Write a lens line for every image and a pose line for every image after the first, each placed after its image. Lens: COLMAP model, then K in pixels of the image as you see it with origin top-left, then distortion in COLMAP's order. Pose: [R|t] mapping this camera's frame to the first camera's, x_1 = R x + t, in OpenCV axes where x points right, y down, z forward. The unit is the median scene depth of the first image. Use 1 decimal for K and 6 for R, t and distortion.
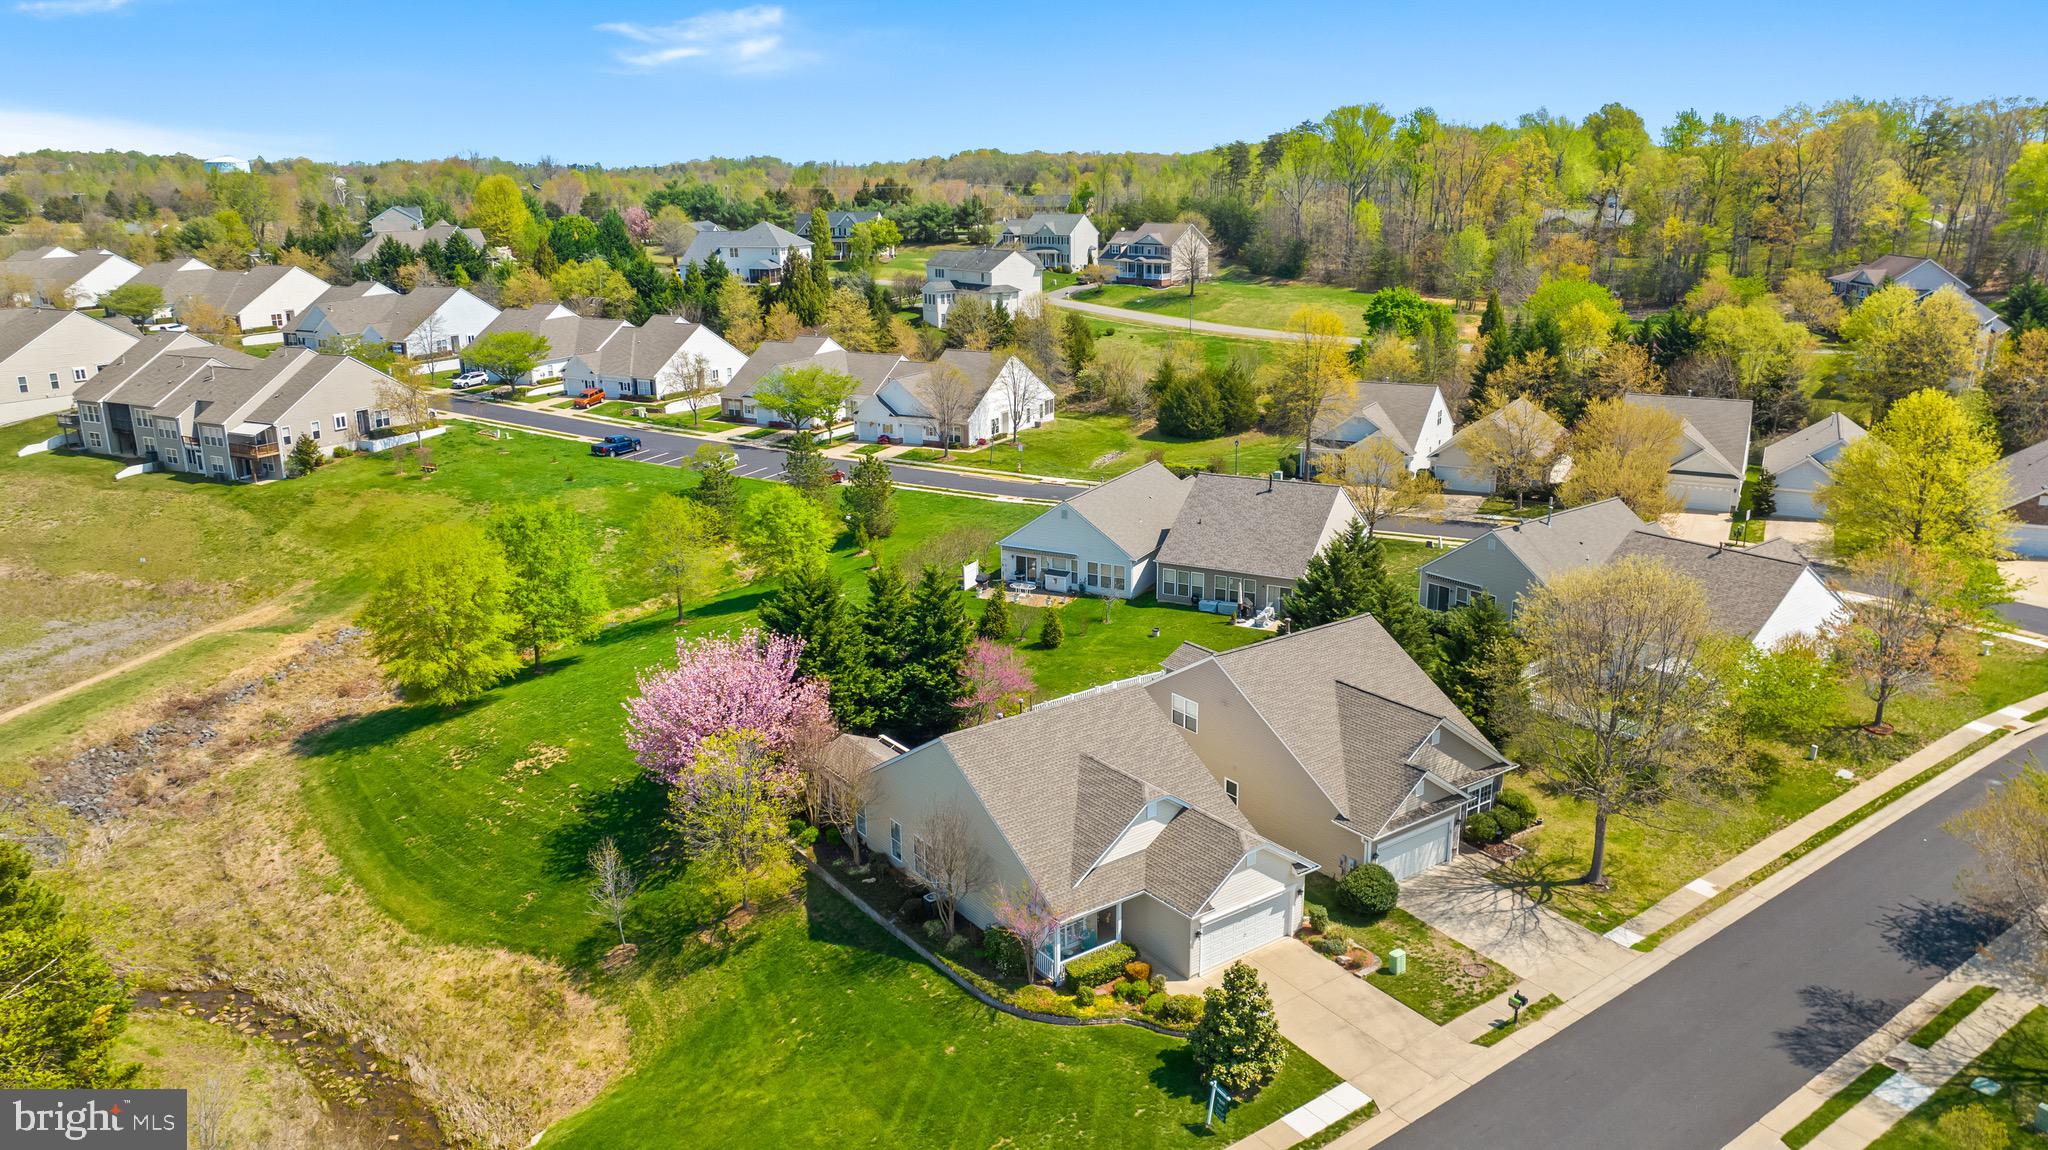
lens RADIAL K [[1454.3, 0, 1024.0], [0, 1454.3, 575.0], [0, 0, 1]] dist [-0.020891, 0.001934]
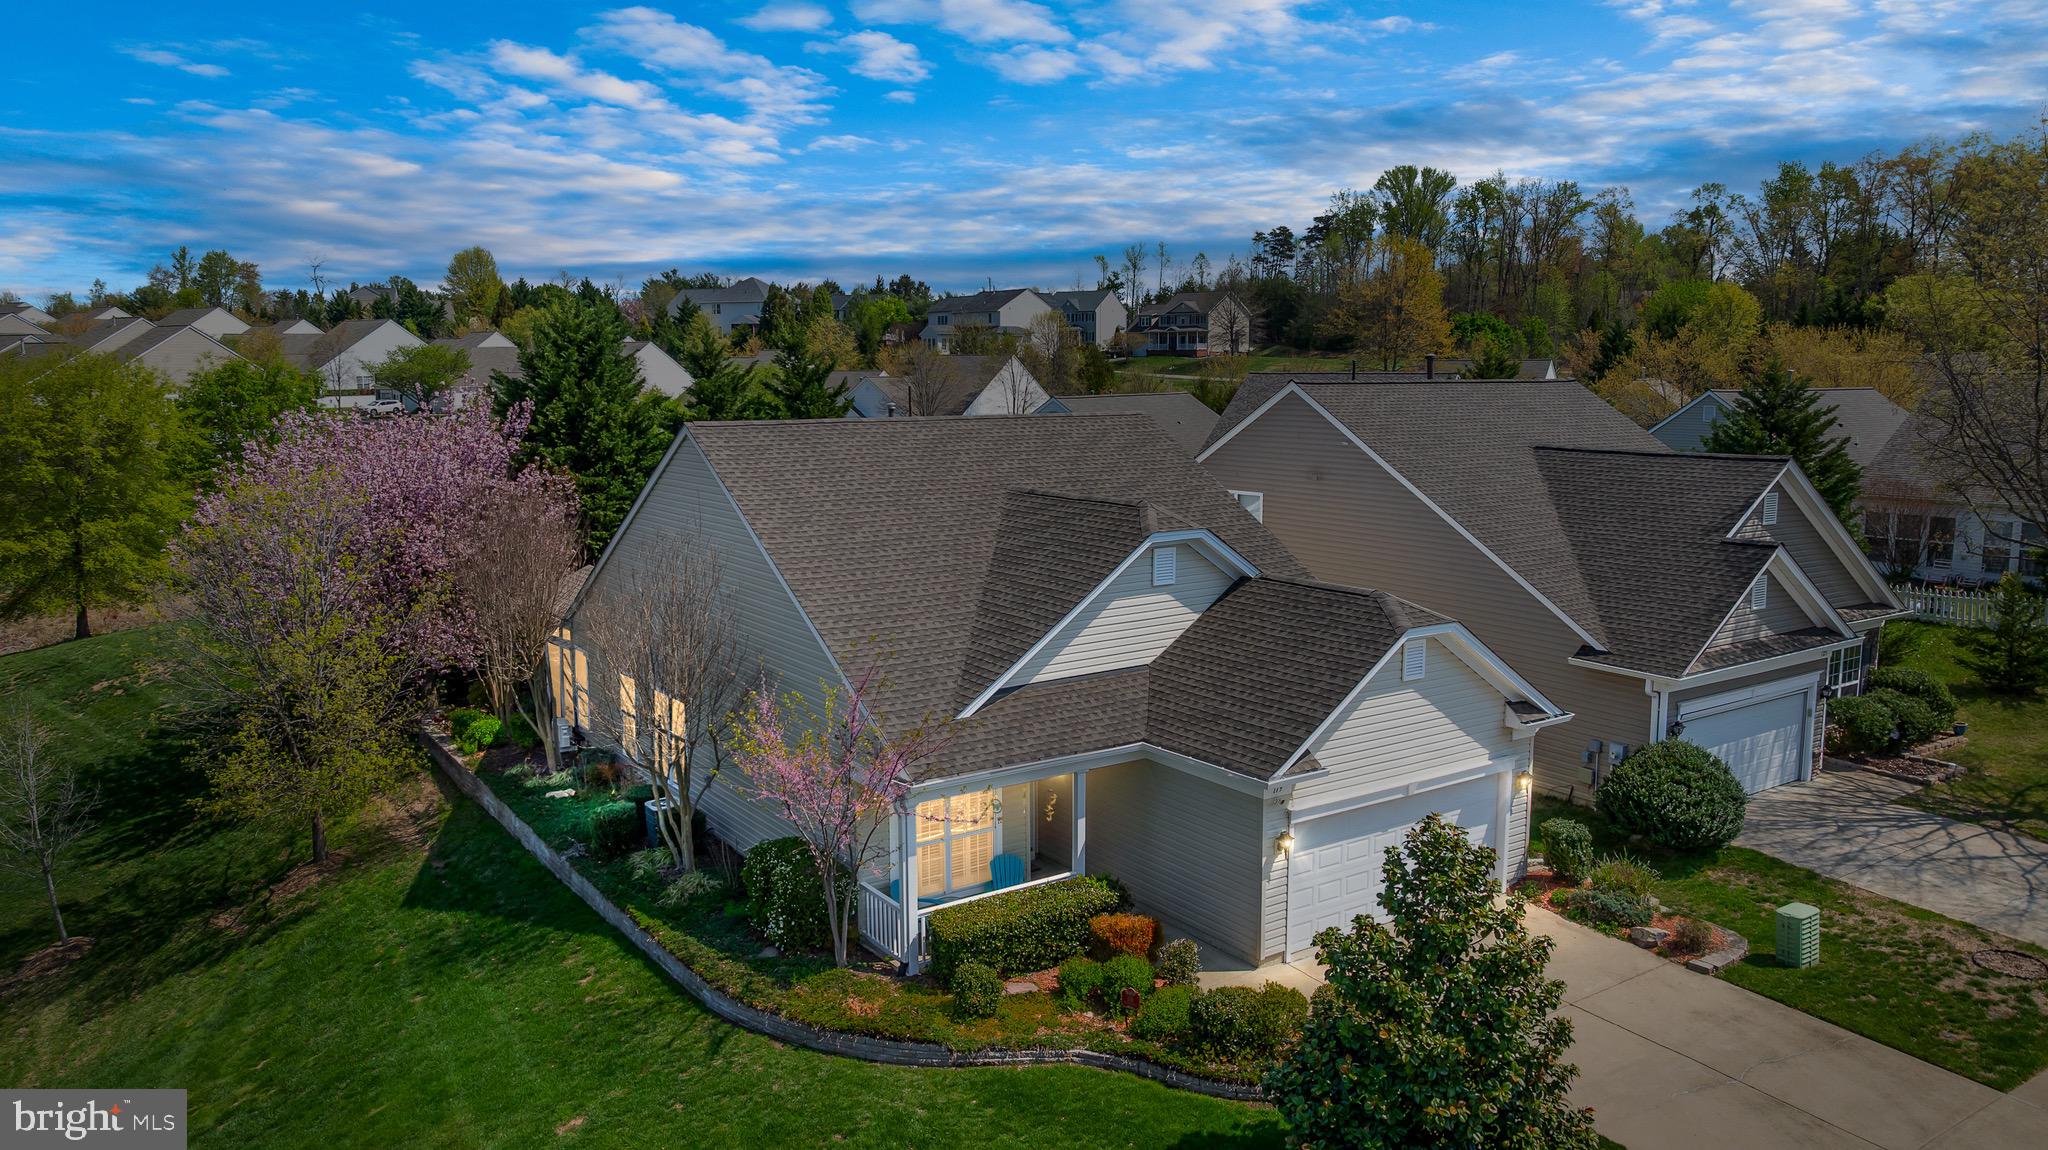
lens RADIAL K [[1457.5, 0, 1024.0], [0, 1457.5, 575.0], [0, 0, 1]] dist [-0.072159, 0.094934]
pose [[0.999602, 0.011591, -0.025708, 0.046482], [-0.014872, 0.991222, -0.131367, 0.174323], [0.023959, 0.131697, 0.991000, 0.467243]]
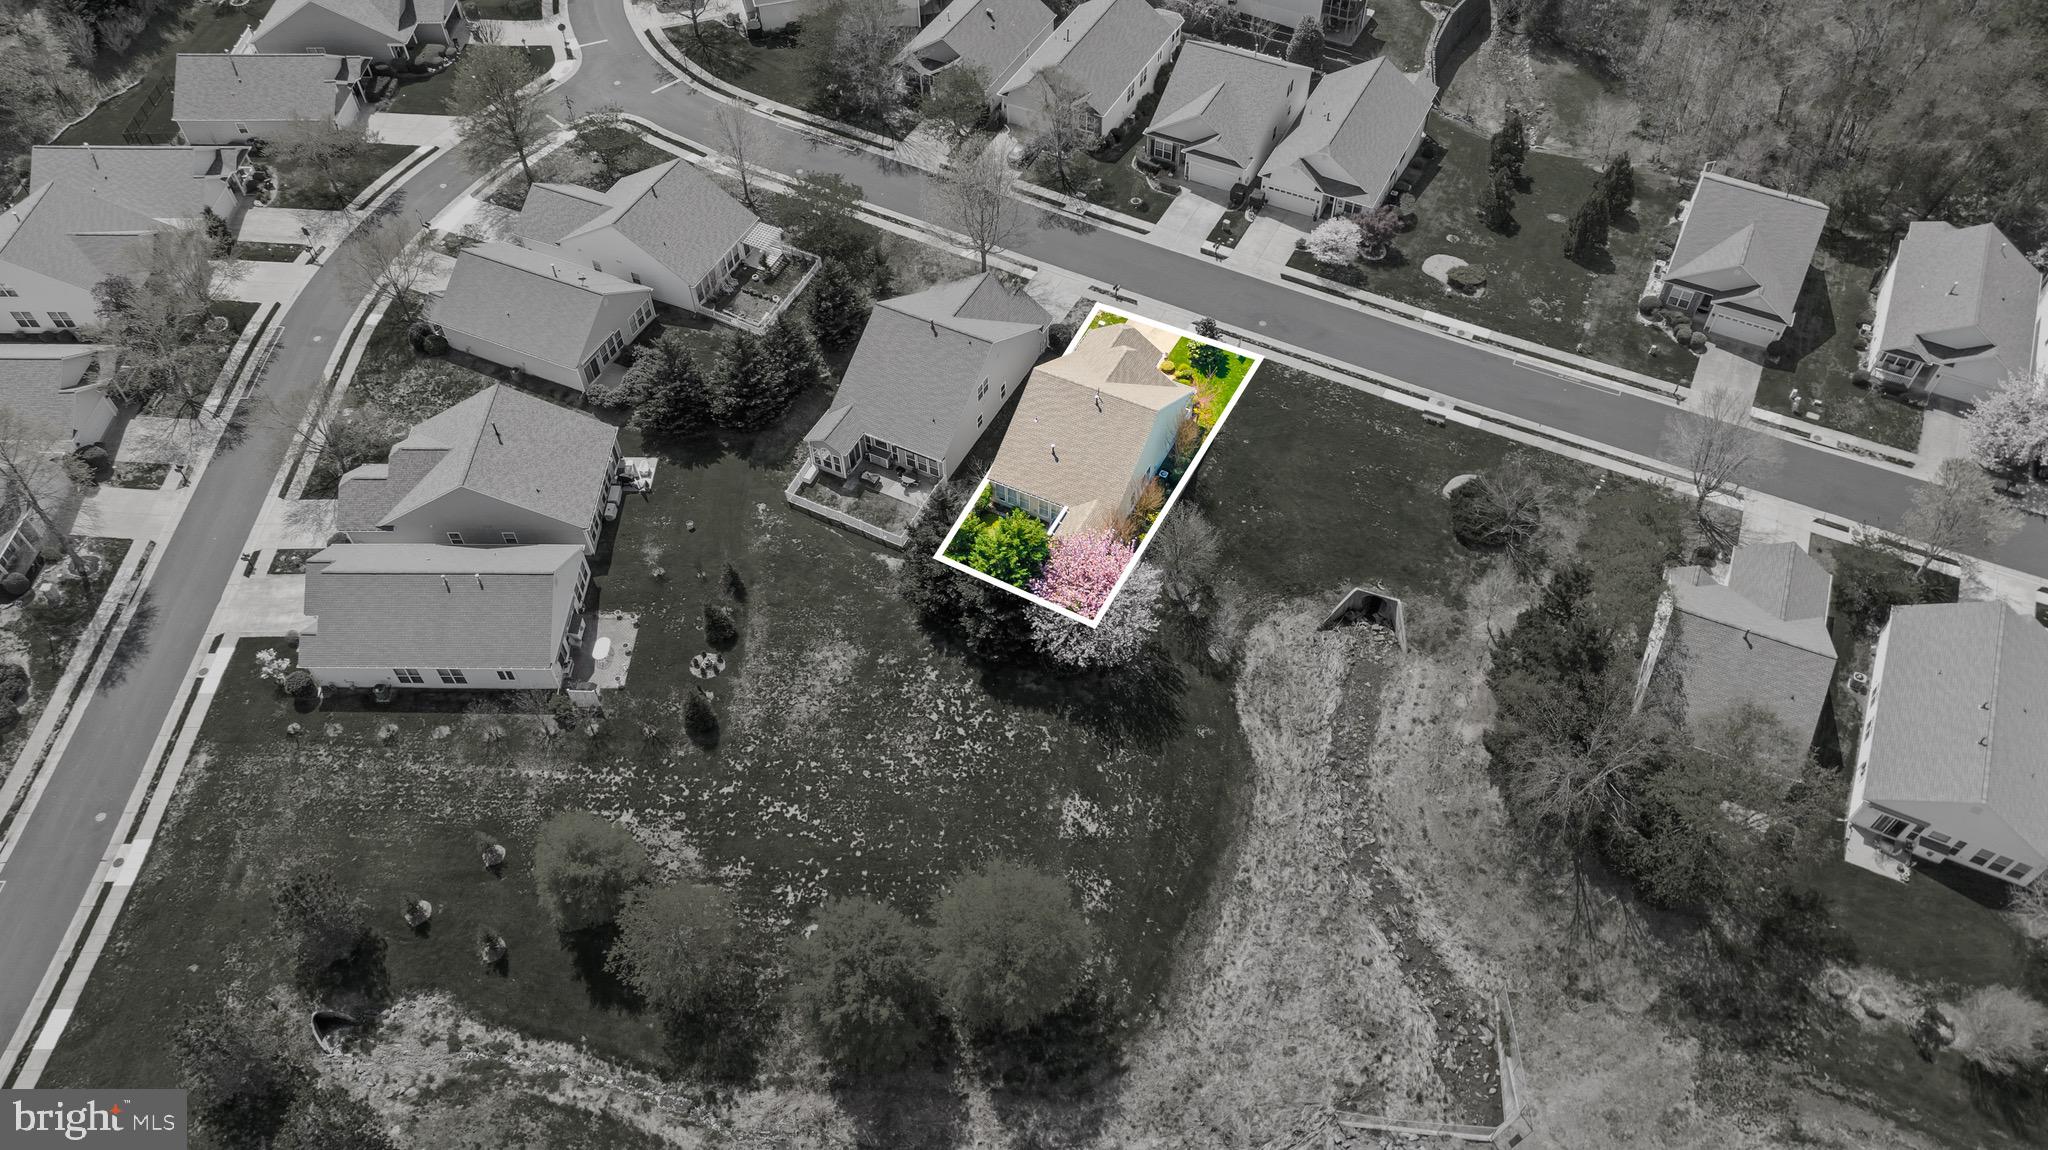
lens RADIAL K [[1454.3, 0, 1024.0], [0, 1454.3, 575.0], [0, 0, 1]] dist [-0.020891, 0.001934]
pose [[-0.457584, -0.678511, 0.574666, -0.973229], [0.256476, 0.518109, 0.815955, -1.096877], [-0.851374, 0.520756, -0.063056, 1.121777]]
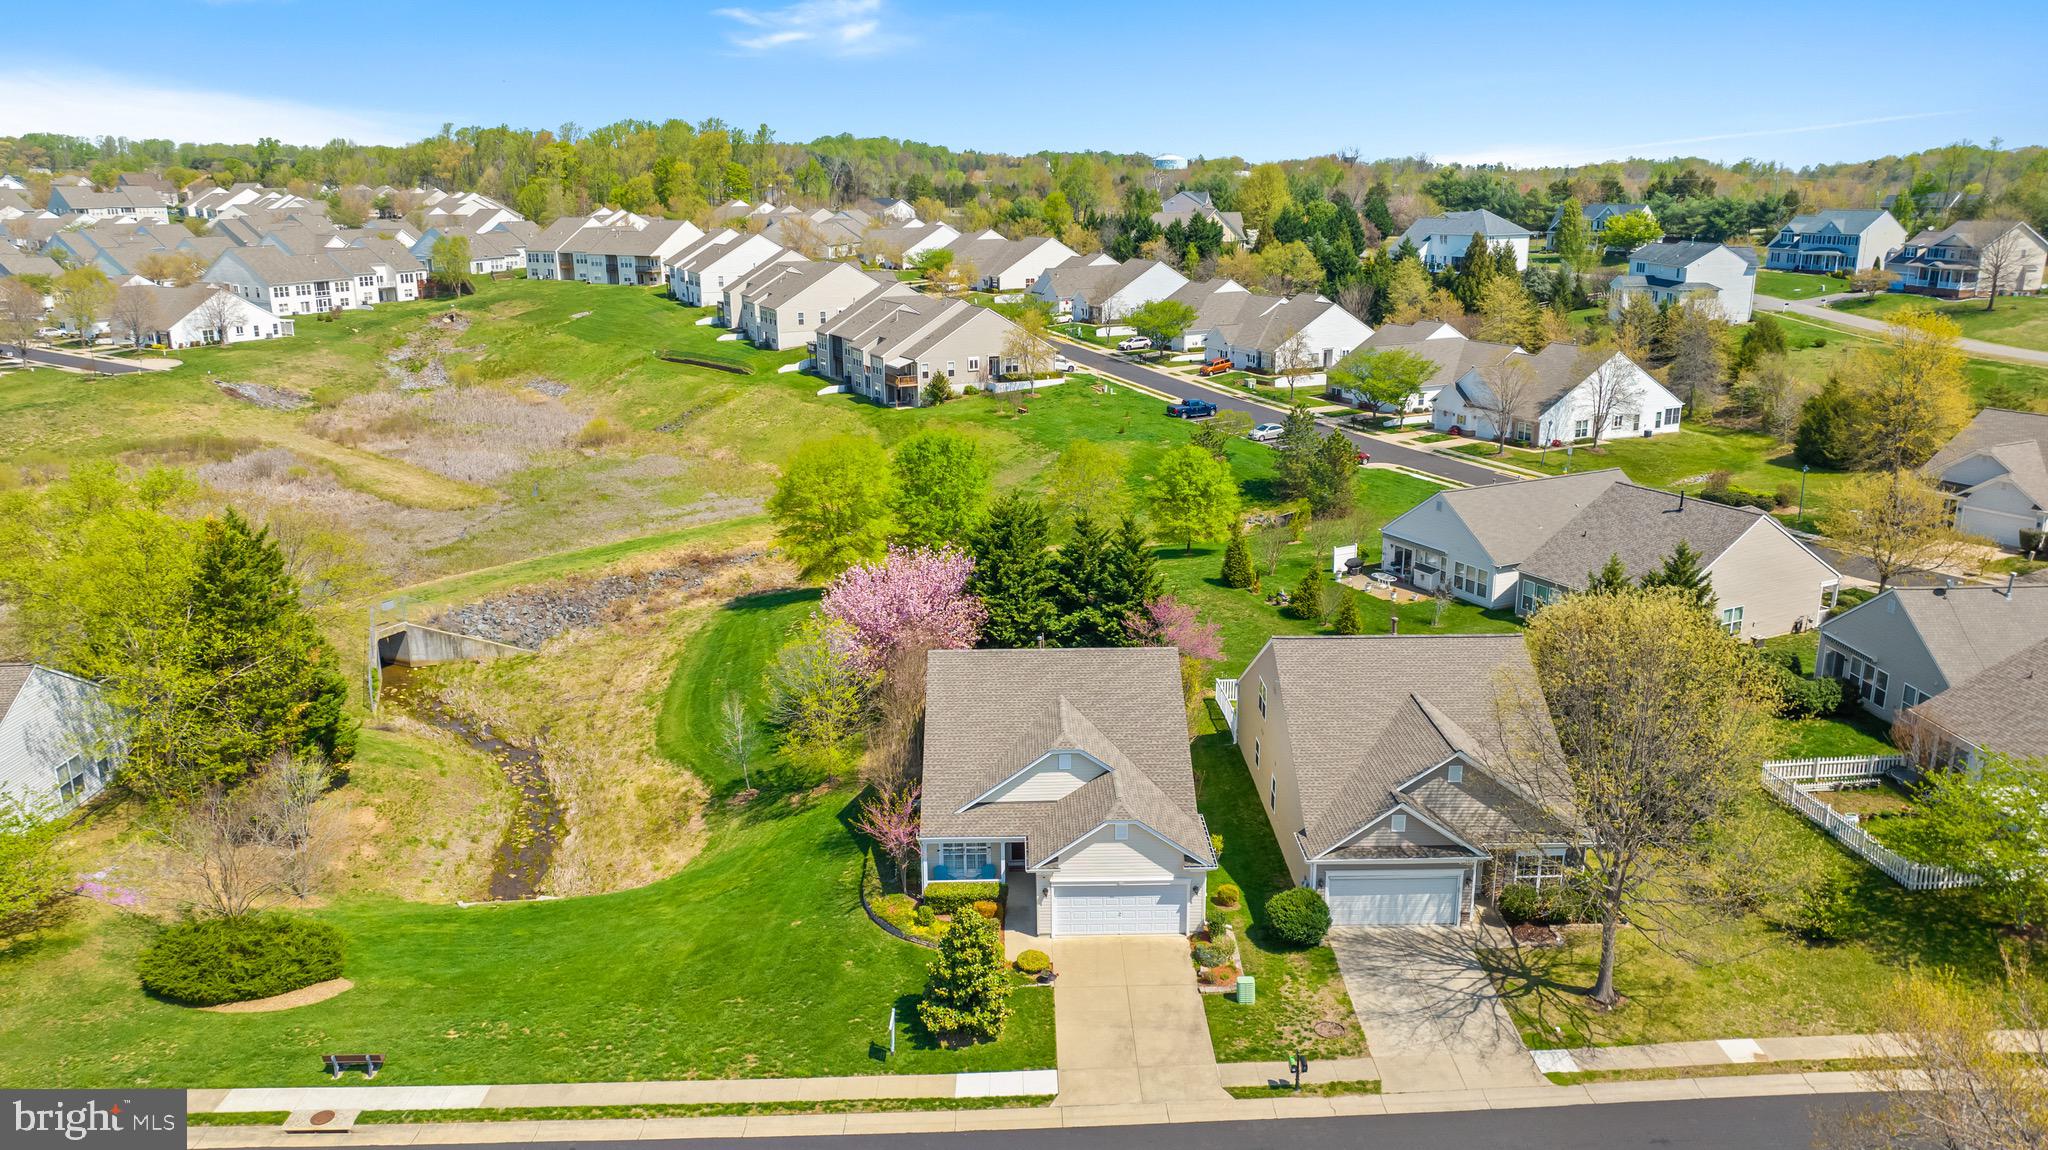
lens RADIAL K [[1435.4, 0, 1024.0], [0, 1435.4, 575.0], [0, 0, 1]] dist [-0.010882, 0.003226]
pose [[0.818409, 0.157328, -0.552679, 0.456460], [-0.156692, 0.986442, 0.048773, -0.002892], [0.552860, 0.046684, 0.831966, 0.145408]]
